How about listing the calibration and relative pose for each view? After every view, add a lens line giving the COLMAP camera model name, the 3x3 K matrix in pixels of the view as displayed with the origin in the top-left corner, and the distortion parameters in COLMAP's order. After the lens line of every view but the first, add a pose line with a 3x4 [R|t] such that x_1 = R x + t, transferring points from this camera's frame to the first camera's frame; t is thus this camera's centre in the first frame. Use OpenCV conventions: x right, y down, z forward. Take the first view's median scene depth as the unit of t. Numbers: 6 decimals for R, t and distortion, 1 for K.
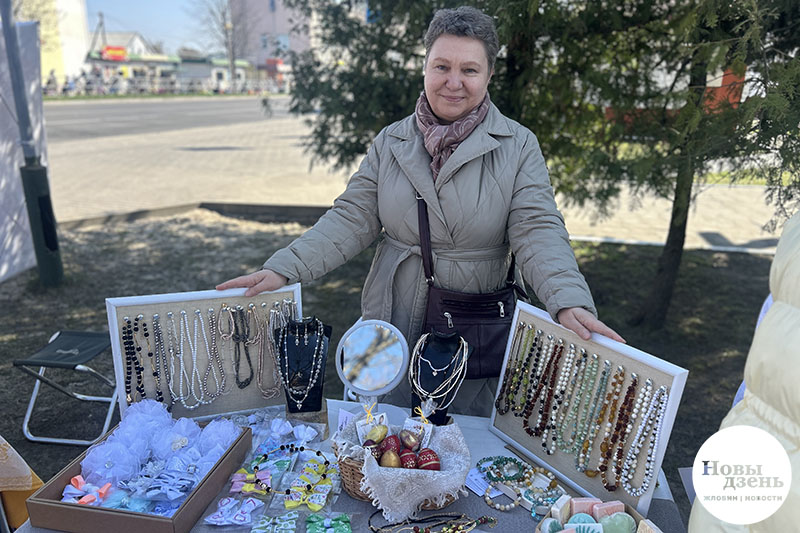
lens RADIAL K [[611.1, 0, 404.7], [0, 611.1, 257.5], [0, 0, 1]] dist [0.037079, -0.040014]
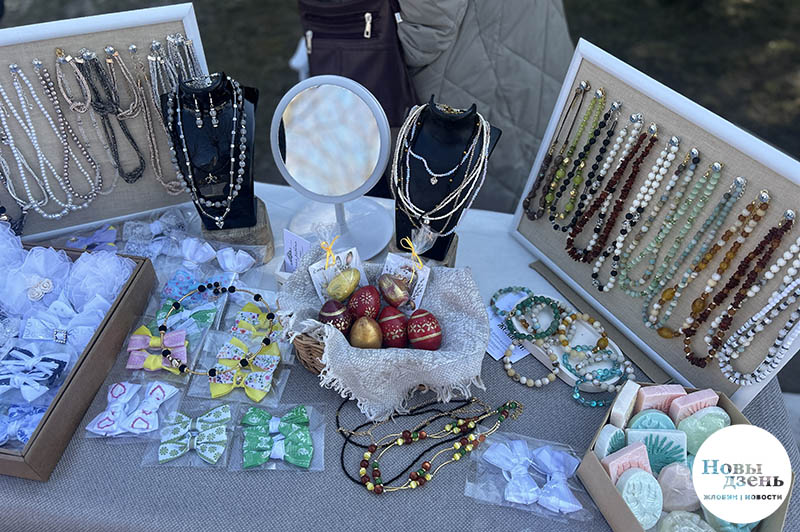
lens RADIAL K [[611.1, 0, 404.7], [0, 611.1, 257.0], [0, 0, 1]] dist [0.037079, -0.040014]
pose [[0.999495, -0.021401, 0.023482, 0.004481], [0.005396, 0.842708, 0.538343, -0.073401], [-0.031310, -0.537945, 0.842398, 0.457124]]
